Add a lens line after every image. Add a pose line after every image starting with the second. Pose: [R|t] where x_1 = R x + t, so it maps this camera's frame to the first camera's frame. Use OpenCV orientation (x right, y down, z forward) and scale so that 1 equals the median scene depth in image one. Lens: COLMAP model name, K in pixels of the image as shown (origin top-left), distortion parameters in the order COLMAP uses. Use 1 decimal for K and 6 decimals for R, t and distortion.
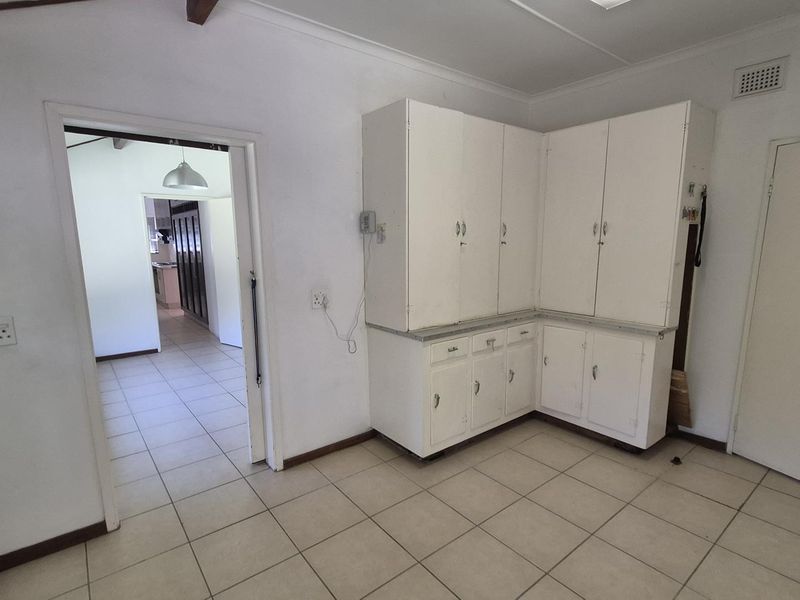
lens RADIAL K [[420.5, 0, 399.4], [0, 420.5, 310.6], [0, 0, 1]] dist [0.000303, 0.000289]
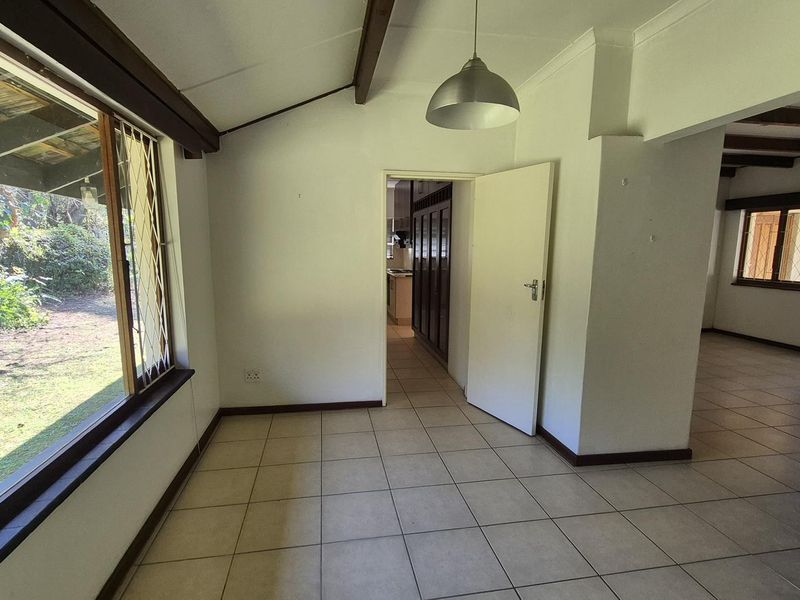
lens RADIAL K [[420.5, 0, 399.4], [0, 420.5, 310.6], [0, 0, 1]] dist [0.000303, 0.000289]
pose [[0.878810, 0.087903, -0.469006, -0.169822], [-0.096306, 0.995333, 0.006095, -0.041829], [0.467353, 0.039812, 0.883174, 0.282926]]
